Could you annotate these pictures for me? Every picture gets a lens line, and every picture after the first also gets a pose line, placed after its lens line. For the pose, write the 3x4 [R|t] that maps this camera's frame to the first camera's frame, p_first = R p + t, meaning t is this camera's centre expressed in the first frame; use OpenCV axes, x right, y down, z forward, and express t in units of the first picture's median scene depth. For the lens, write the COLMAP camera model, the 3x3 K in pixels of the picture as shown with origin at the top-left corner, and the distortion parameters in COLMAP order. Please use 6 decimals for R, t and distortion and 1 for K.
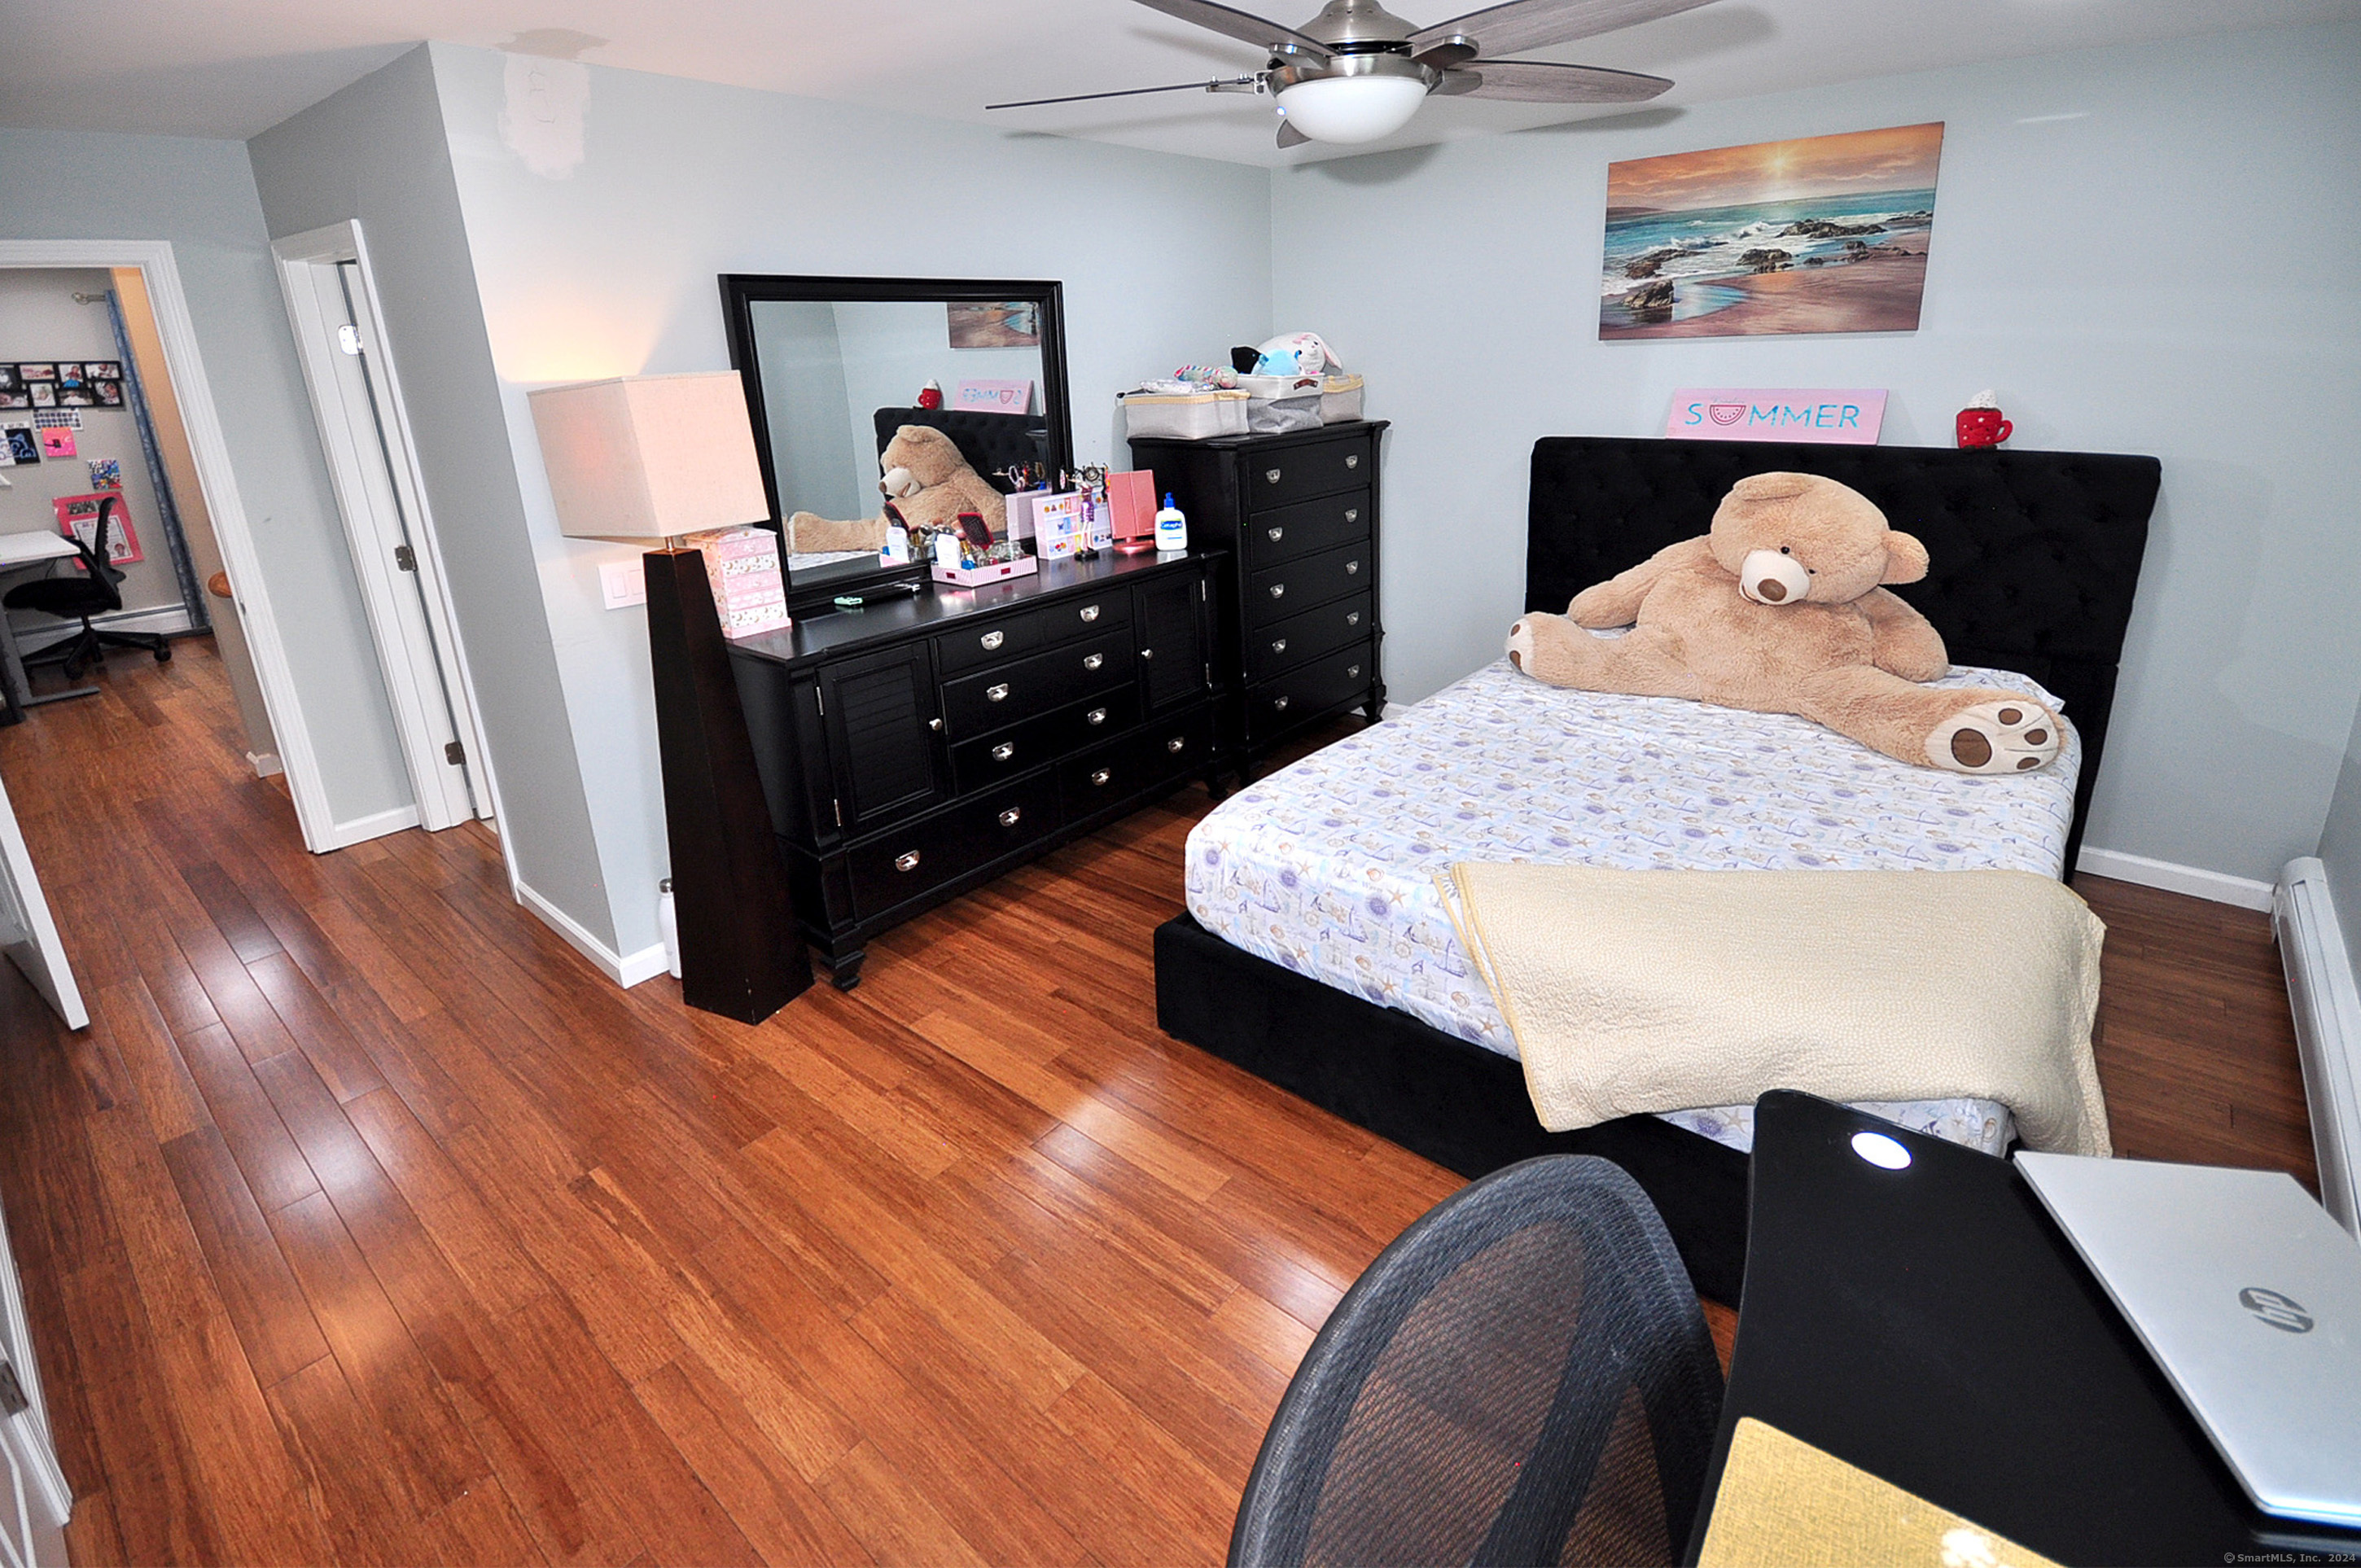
lens RADIAL K [[1109.2, 0, 1329.1], [0, 1109.2, 607.1], [0, 0, 1]] dist [0.001940, -0.003961]
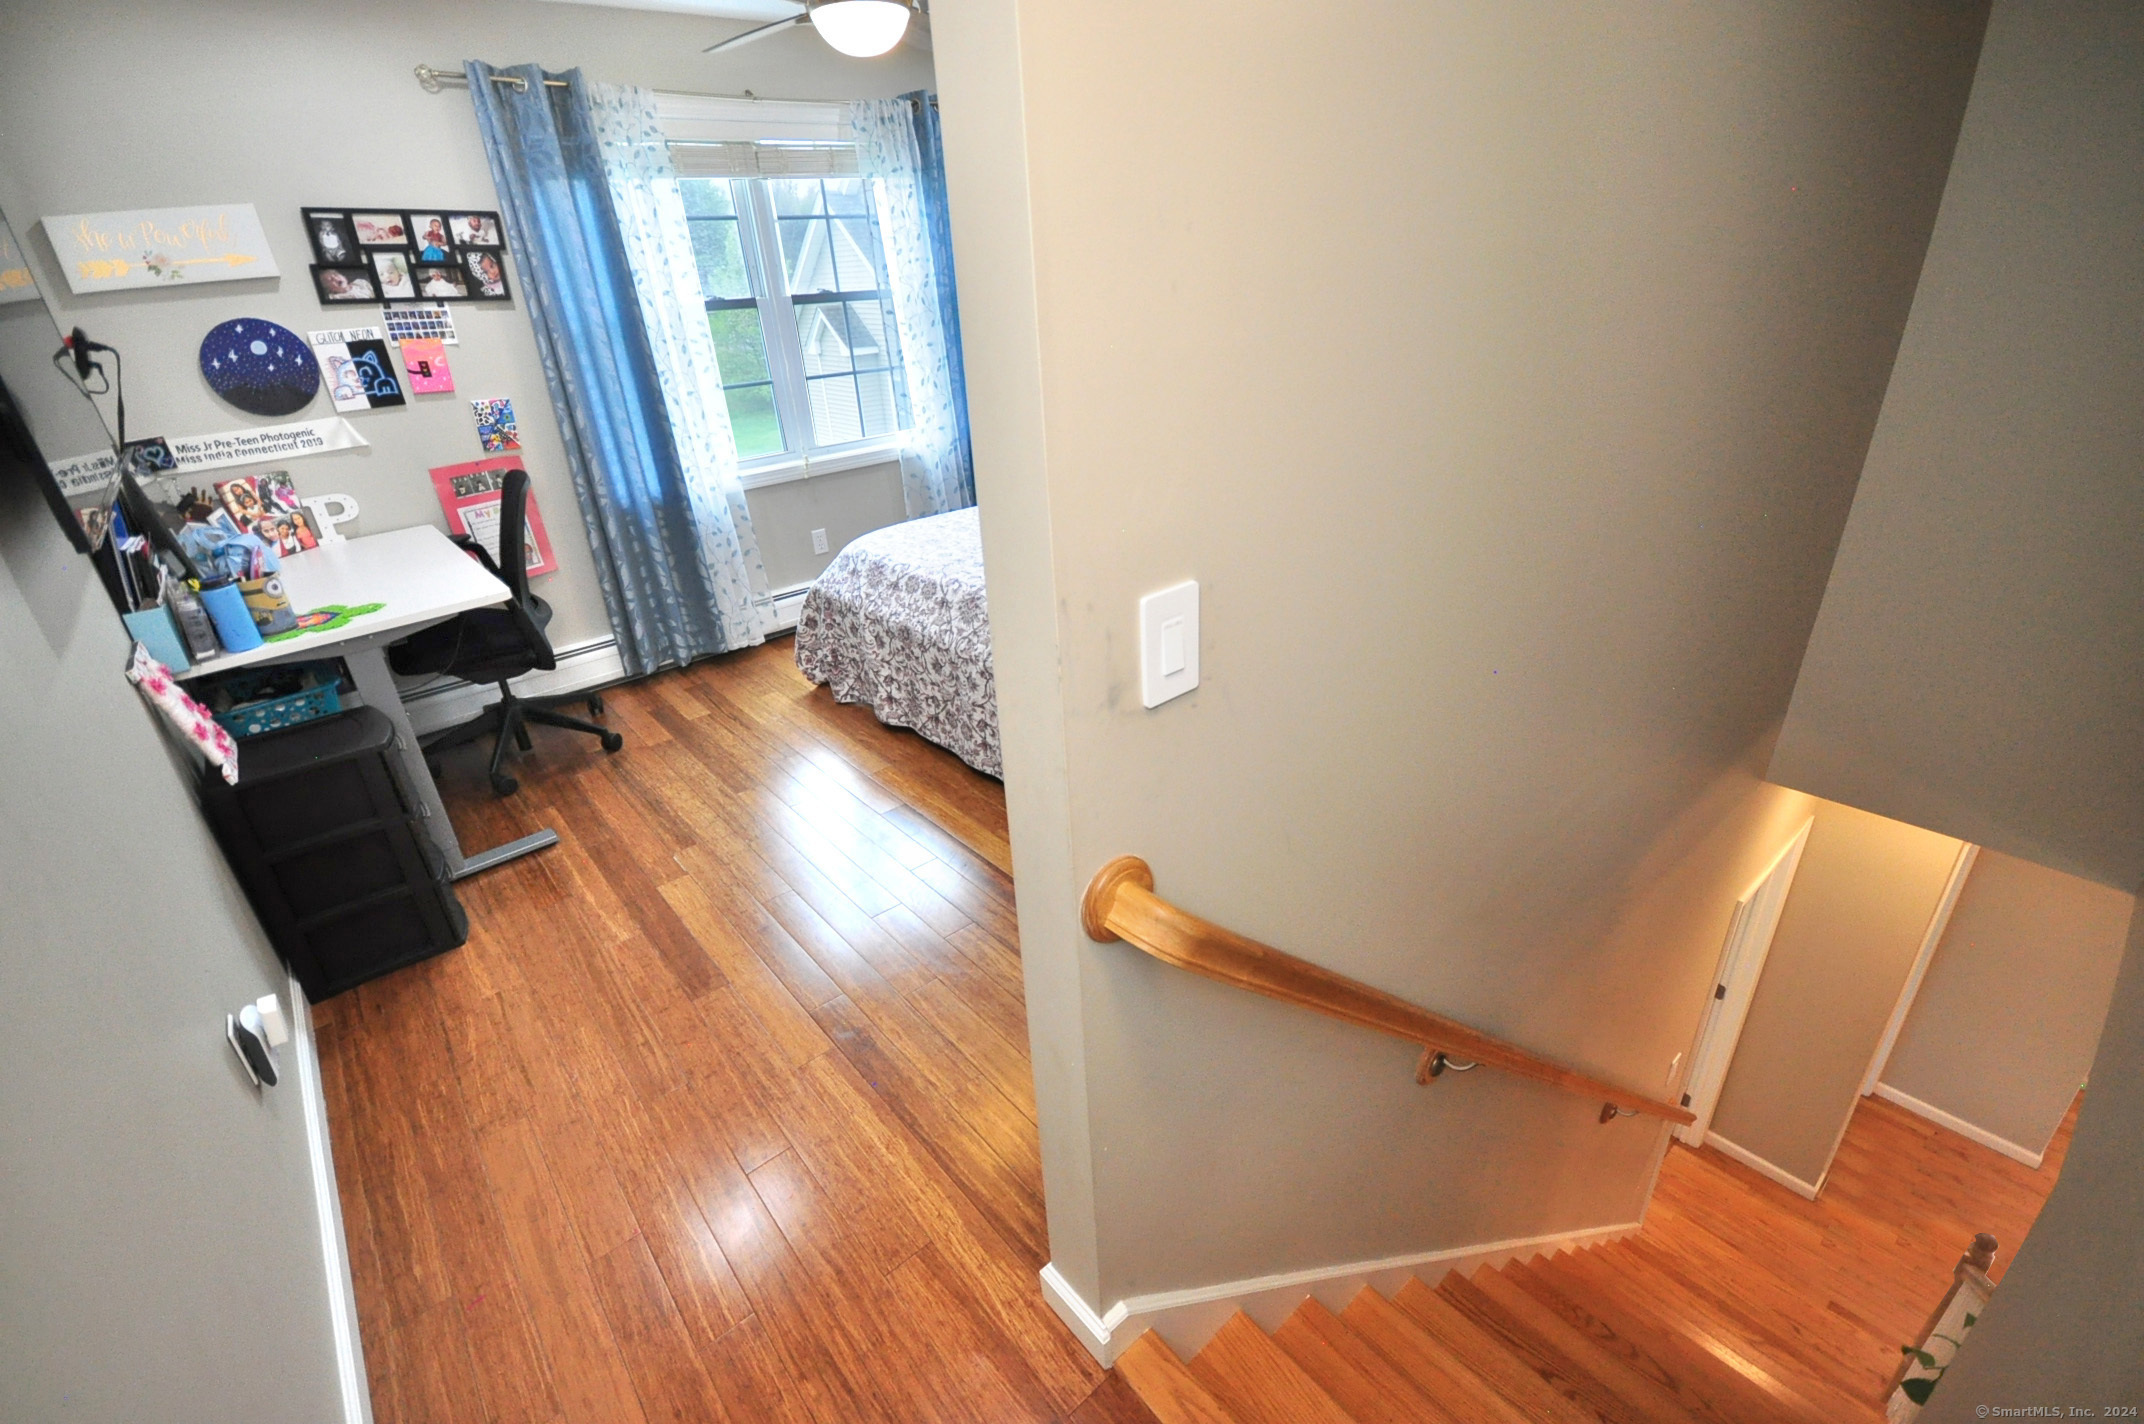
lens RADIAL K [[939.1, 0, 1077.6], [0, 939.1, 723.0], [0, 0, 1]] dist [0.002601, -0.005931]
pose [[0.972298, 0.061906, -0.225399, -0.709973], [-0.016218, 0.979834, 0.199154, -0.071721], [0.233182, -0.189981, 0.953695, 0.587068]]
